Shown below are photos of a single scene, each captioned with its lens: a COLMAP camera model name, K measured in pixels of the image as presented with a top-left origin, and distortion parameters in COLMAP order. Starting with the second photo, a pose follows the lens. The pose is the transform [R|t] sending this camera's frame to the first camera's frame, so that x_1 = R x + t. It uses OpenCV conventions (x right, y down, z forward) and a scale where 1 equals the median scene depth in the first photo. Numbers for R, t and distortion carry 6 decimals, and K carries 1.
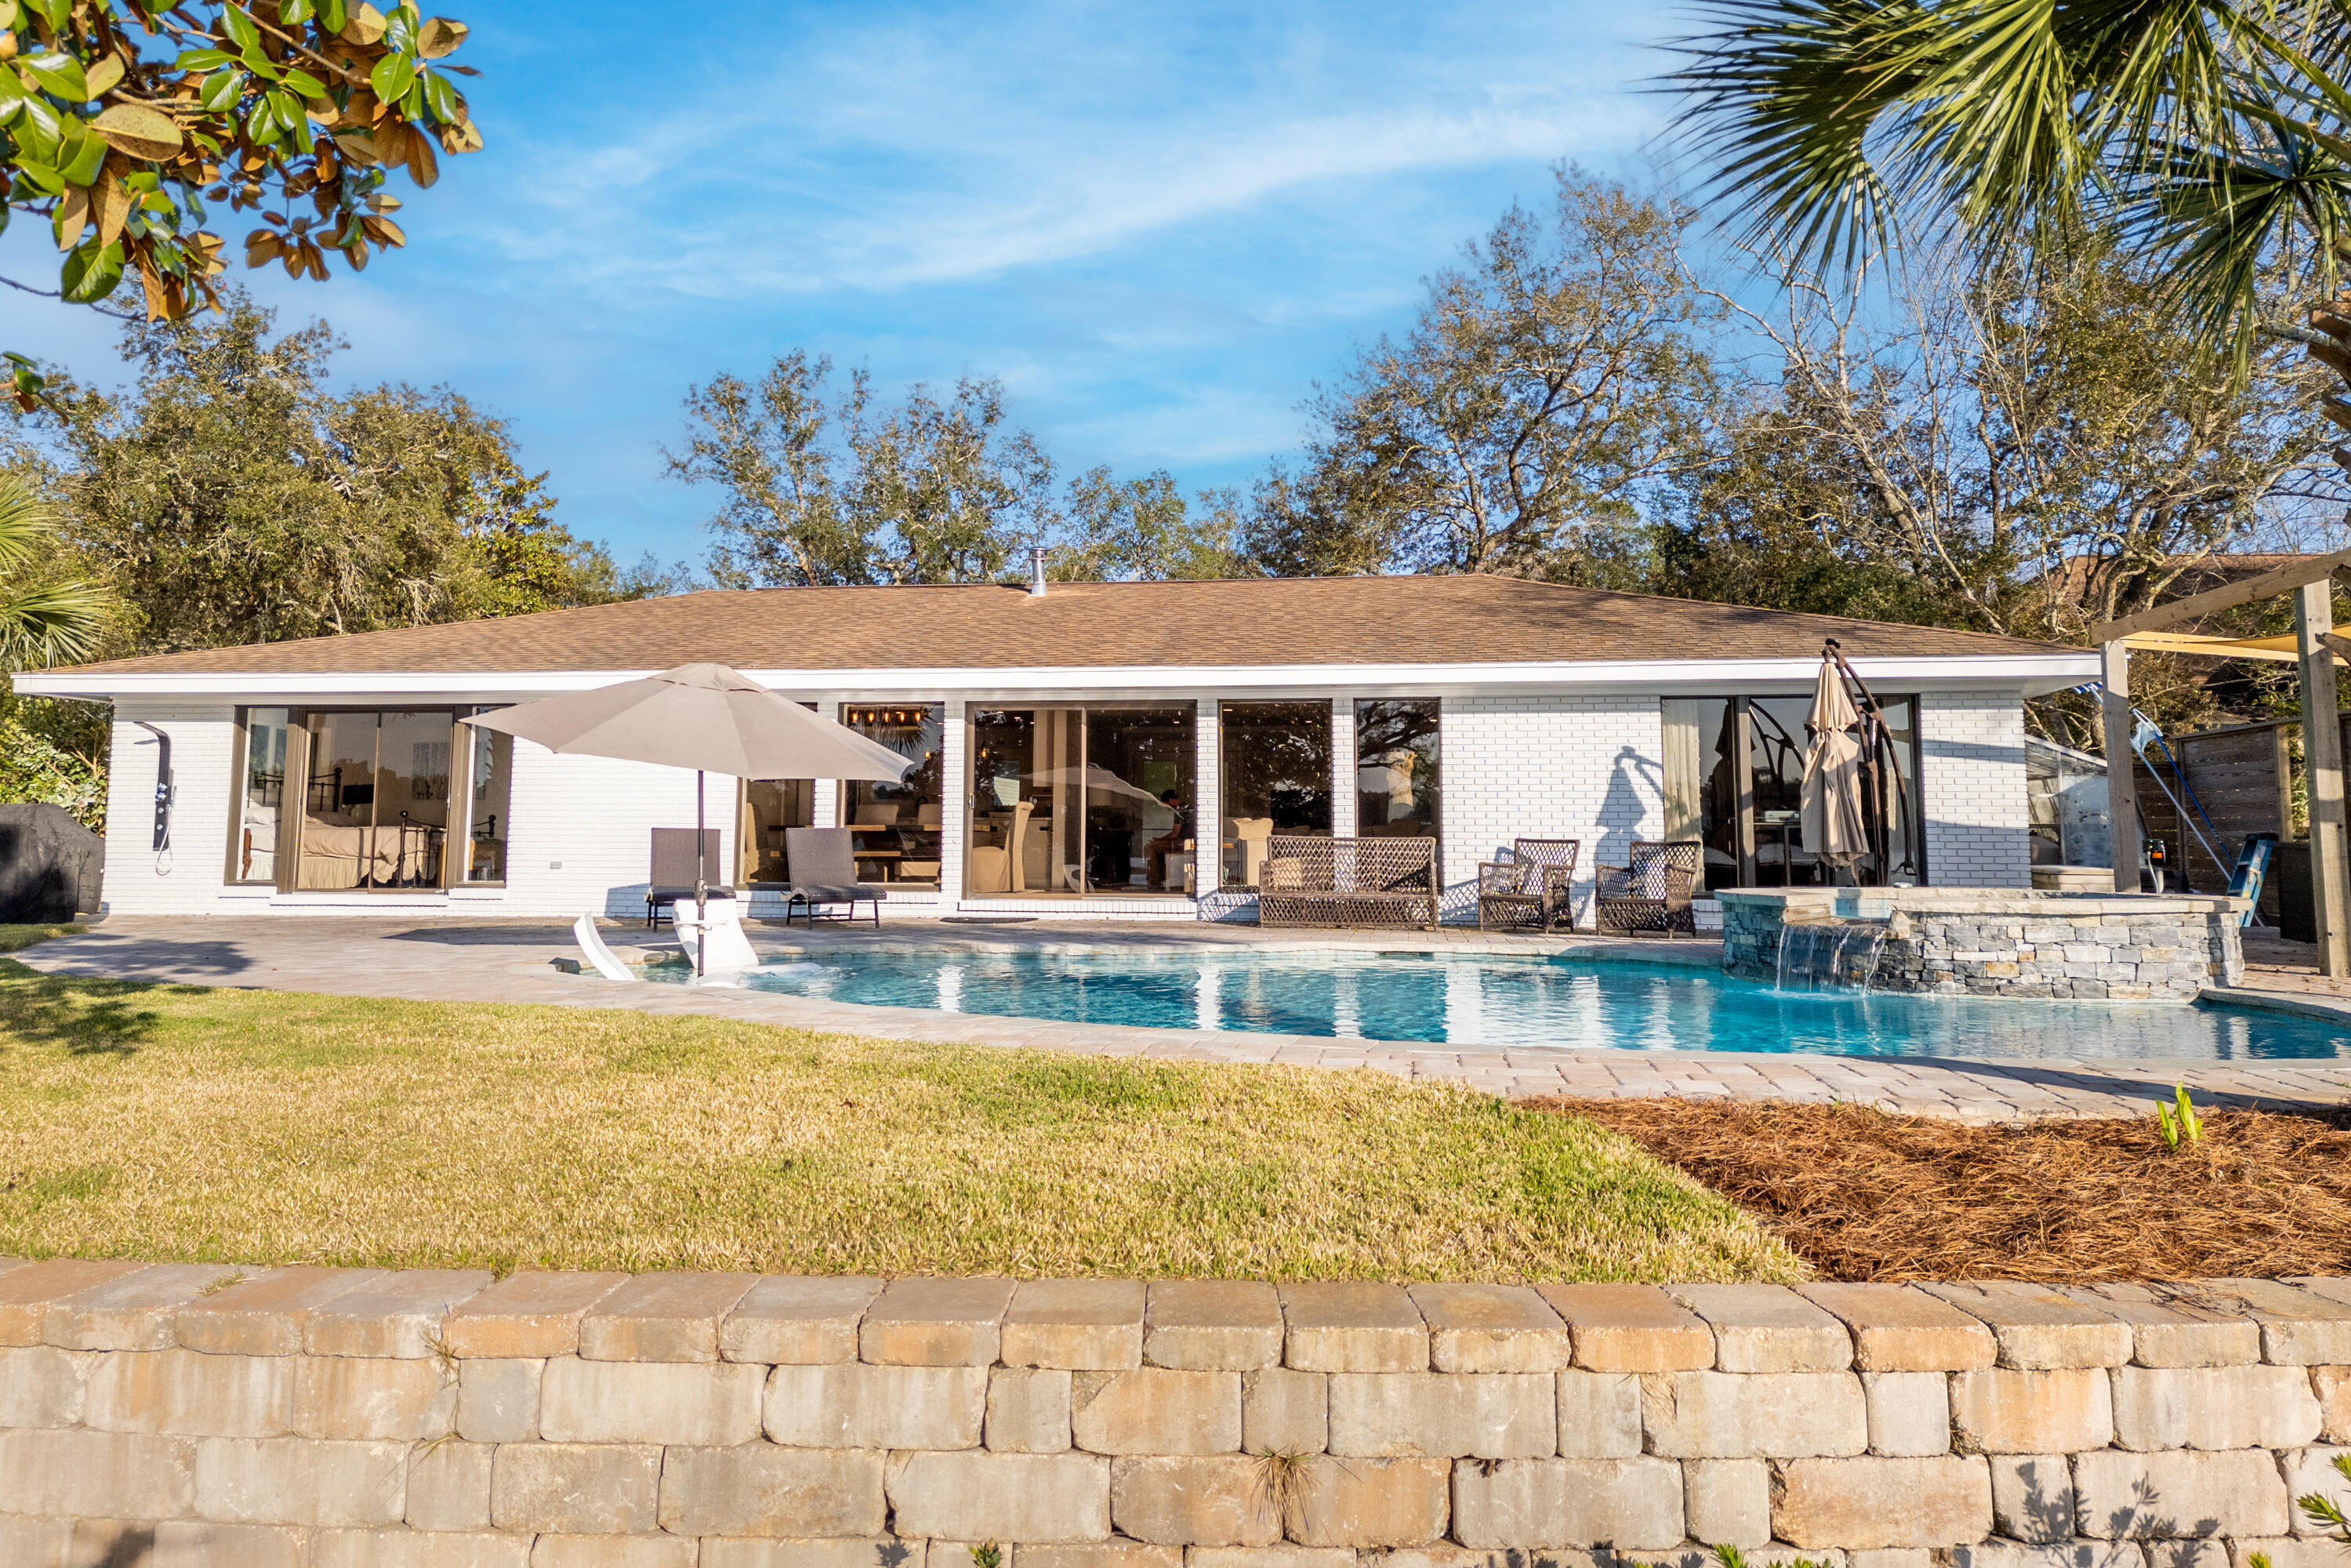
lens RADIAL K [[1520.4, 0, 1265.4], [0, 1520.4, 683.1], [0, 0, 1]] dist [0.042848, -0.021108]
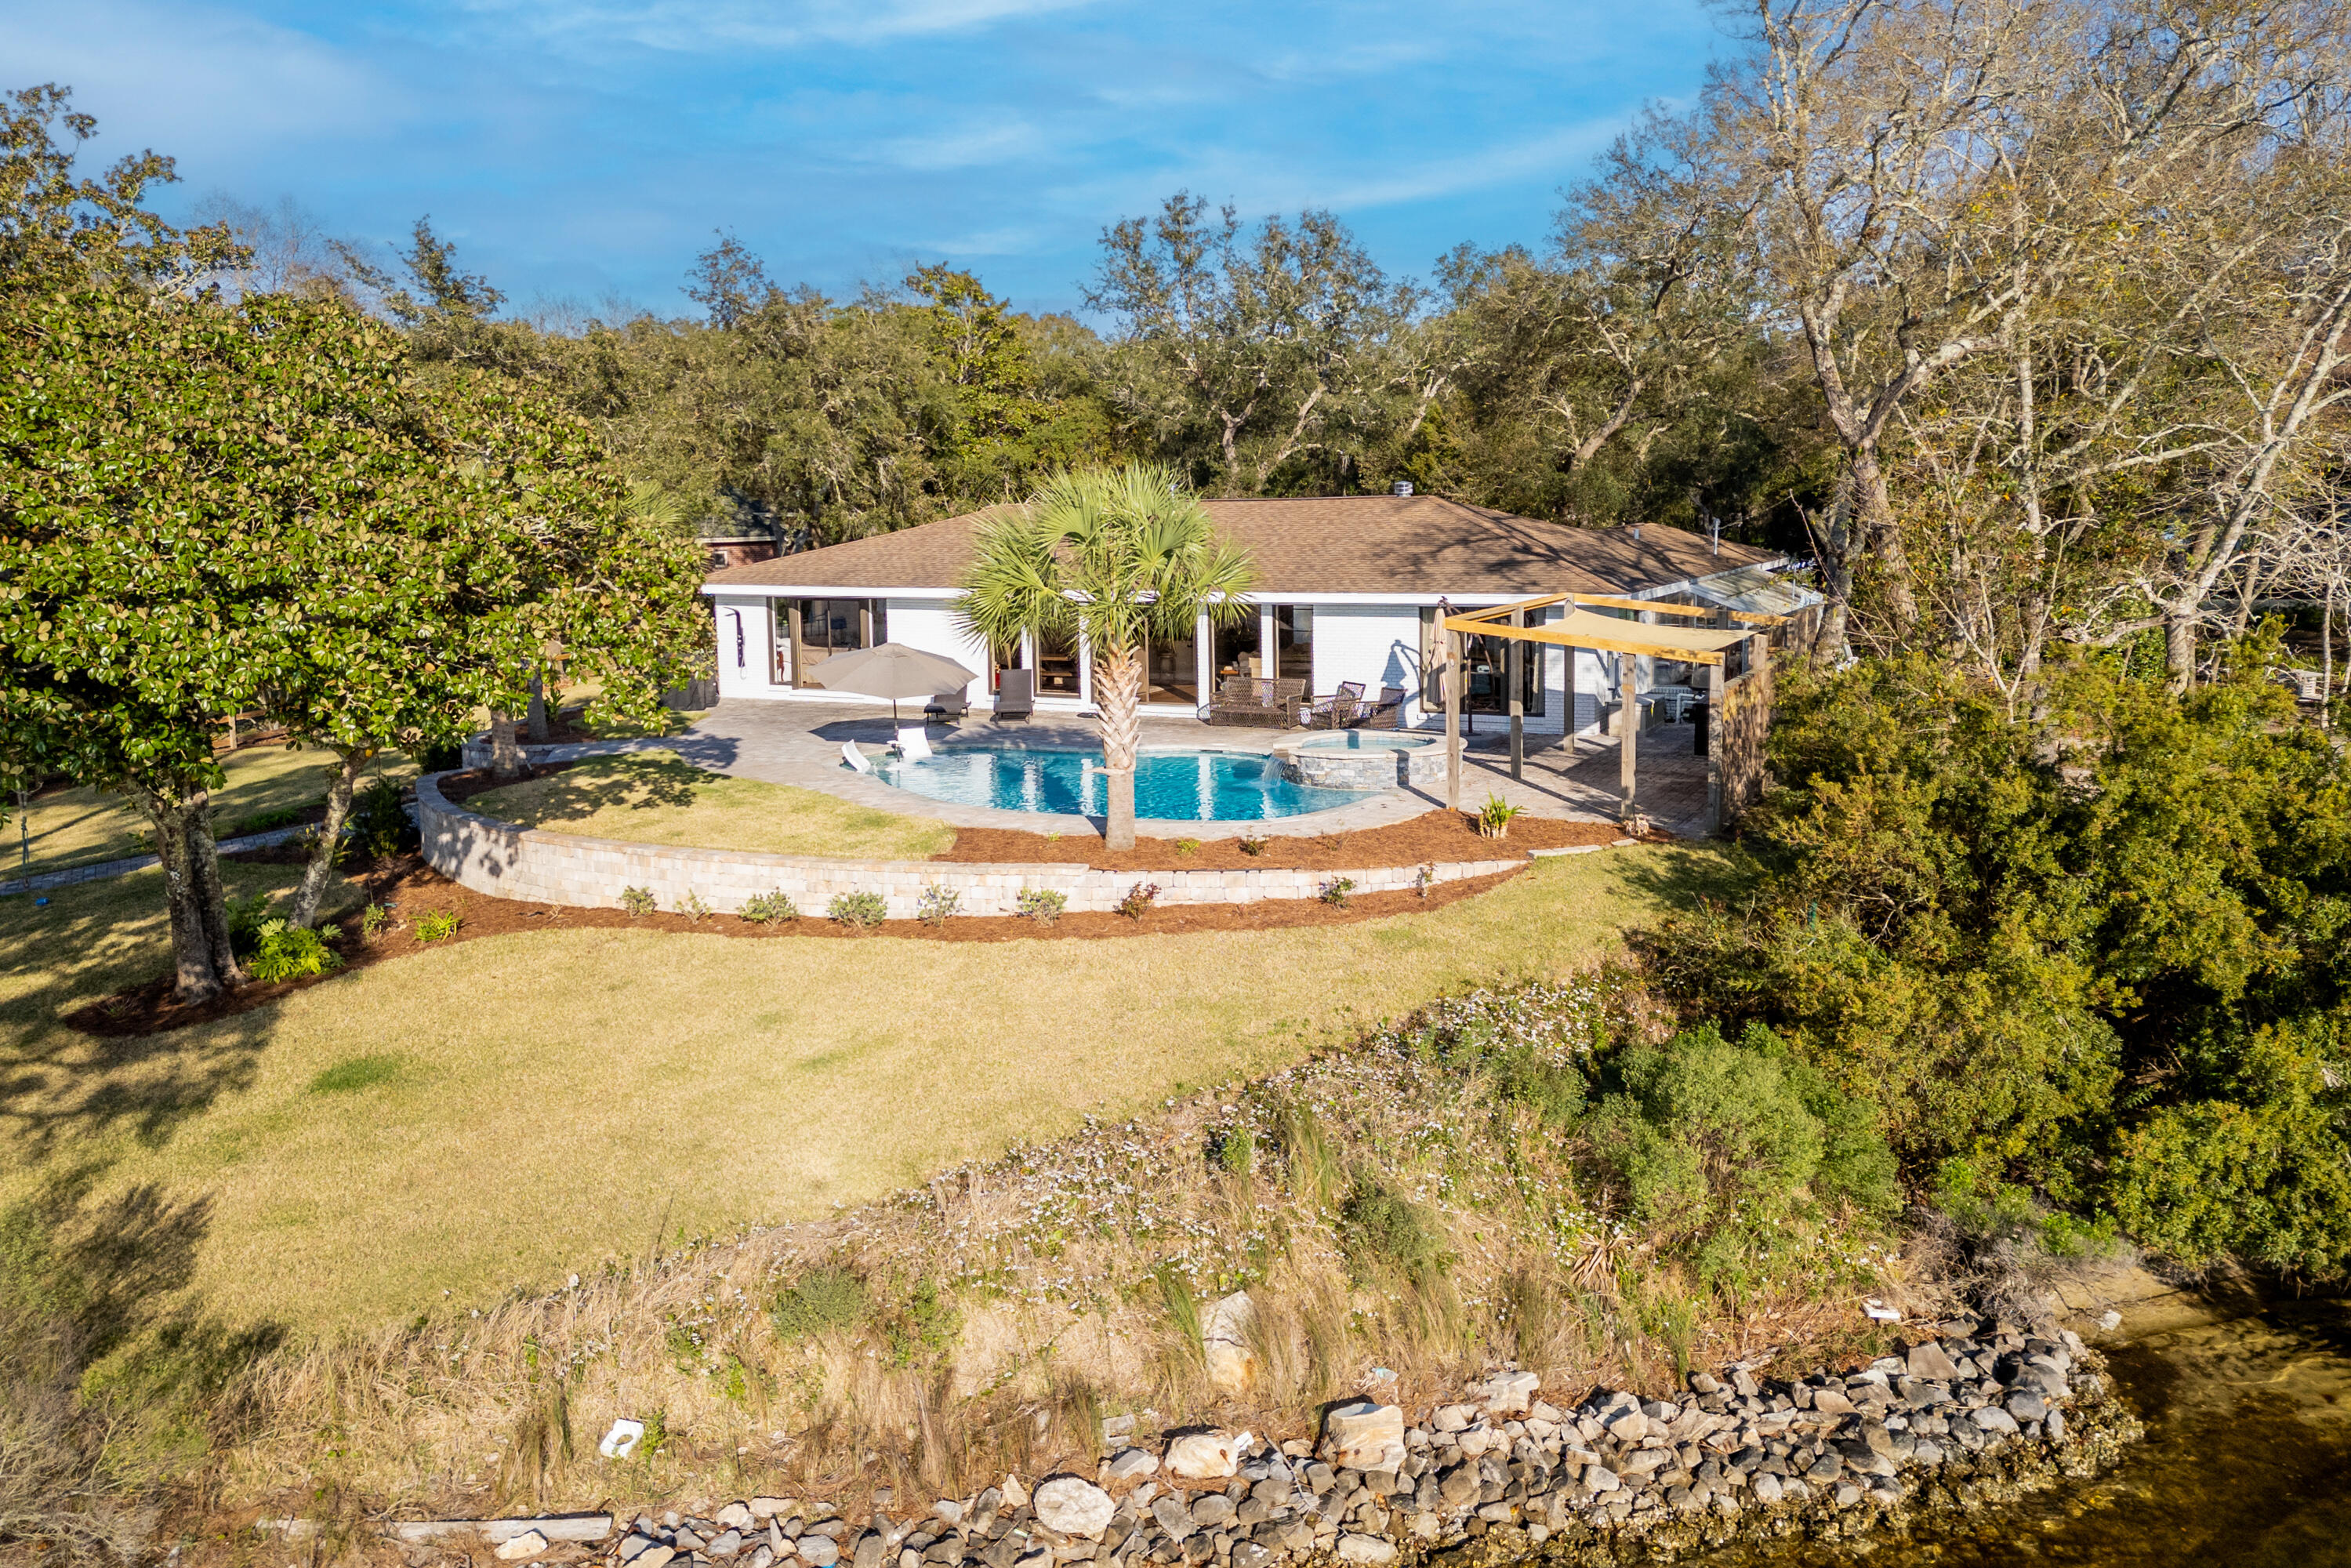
lens RADIAL K [[1520.4, 0, 1265.4], [0, 1520.4, 683.1], [0, 0, 1]] dist [0.042848, -0.021108]
pose [[0.948994, 0.024867, -0.314313, 0.585188], [0.034399, 0.982768, 0.181612, -0.216230], [0.313413, -0.183161, 0.931785, -0.678288]]
